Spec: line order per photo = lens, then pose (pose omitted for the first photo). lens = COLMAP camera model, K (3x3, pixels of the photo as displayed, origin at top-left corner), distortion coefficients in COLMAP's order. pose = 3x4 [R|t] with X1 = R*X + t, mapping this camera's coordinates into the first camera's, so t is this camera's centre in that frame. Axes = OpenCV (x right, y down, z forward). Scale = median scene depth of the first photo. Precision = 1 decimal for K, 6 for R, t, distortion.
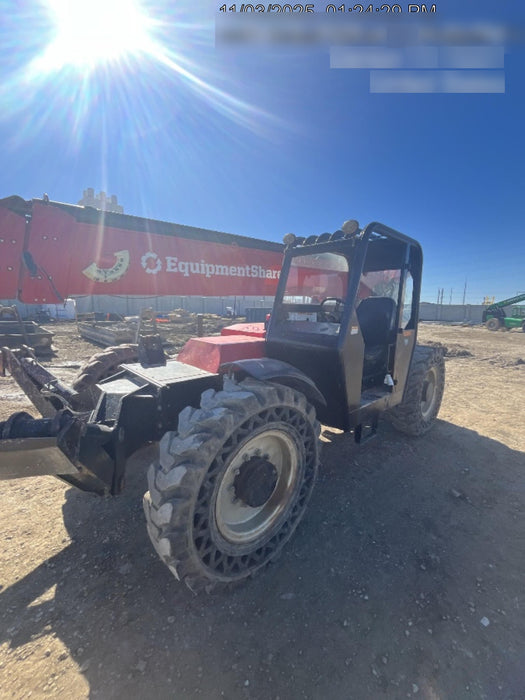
lens RADIAL K [[283.4, 0, 260.1], [0, 283.4, 341.4], [0, 0, 1]] dist [0.000926, -0.000099]
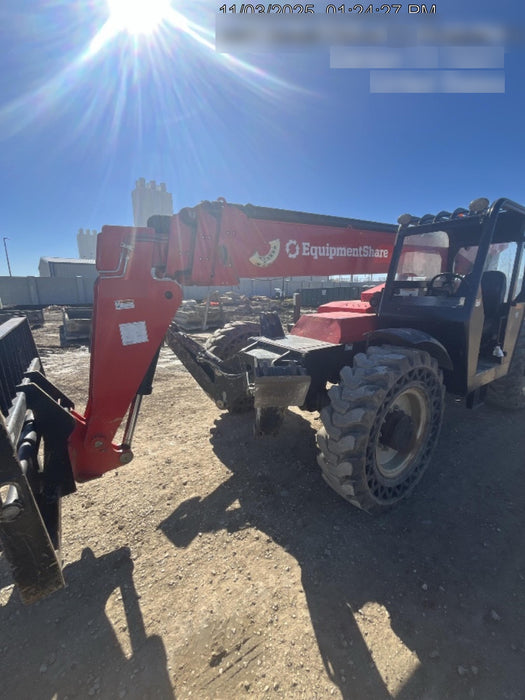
lens RADIAL K [[283.3, 0, 263.3], [0, 283.3, 340.7], [0, 0, 1]] dist [0.000006, 0.000012]
pose [[0.989058, -0.002832, -0.147501, -0.307308], [0.011993, 0.998050, 0.061258, 0.028391], [0.147040, -0.062357, 0.987163, -0.186976]]
